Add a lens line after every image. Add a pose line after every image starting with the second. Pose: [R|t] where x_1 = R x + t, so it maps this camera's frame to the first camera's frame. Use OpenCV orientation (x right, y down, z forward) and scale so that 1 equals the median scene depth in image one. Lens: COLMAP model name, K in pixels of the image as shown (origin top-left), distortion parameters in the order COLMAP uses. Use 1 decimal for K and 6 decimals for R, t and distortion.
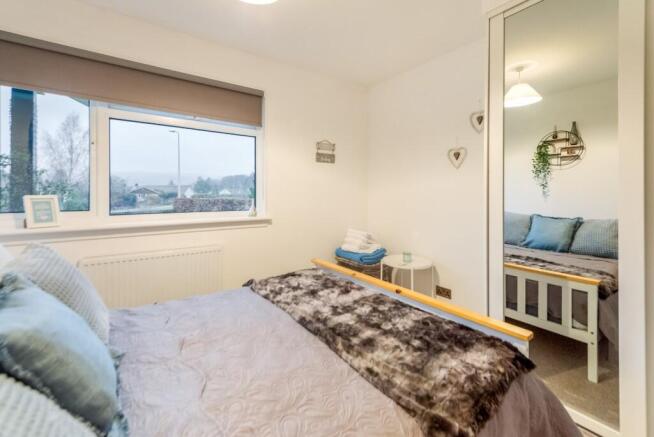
lens RADIAL K [[268.9, 0, 328.7], [0, 268.9, 204.4], [0, 0, 1]] dist [0.011339, -0.000045]
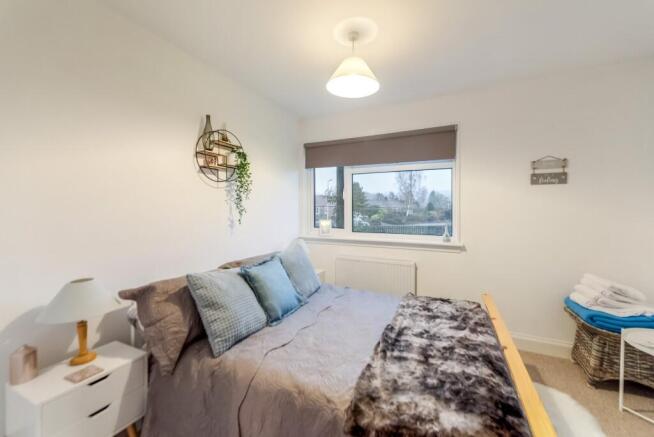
lens RADIAL K [[264.1, 0, 327.0], [0, 264.1, 218.5], [0, 0, 1]] dist [0.000617, -0.000084]
pose [[0.479308, 0.030810, -0.877106, 0.727642], [-0.038424, 0.999162, 0.014100, -0.079258], [0.876805, 0.026944, 0.480090, 0.103785]]
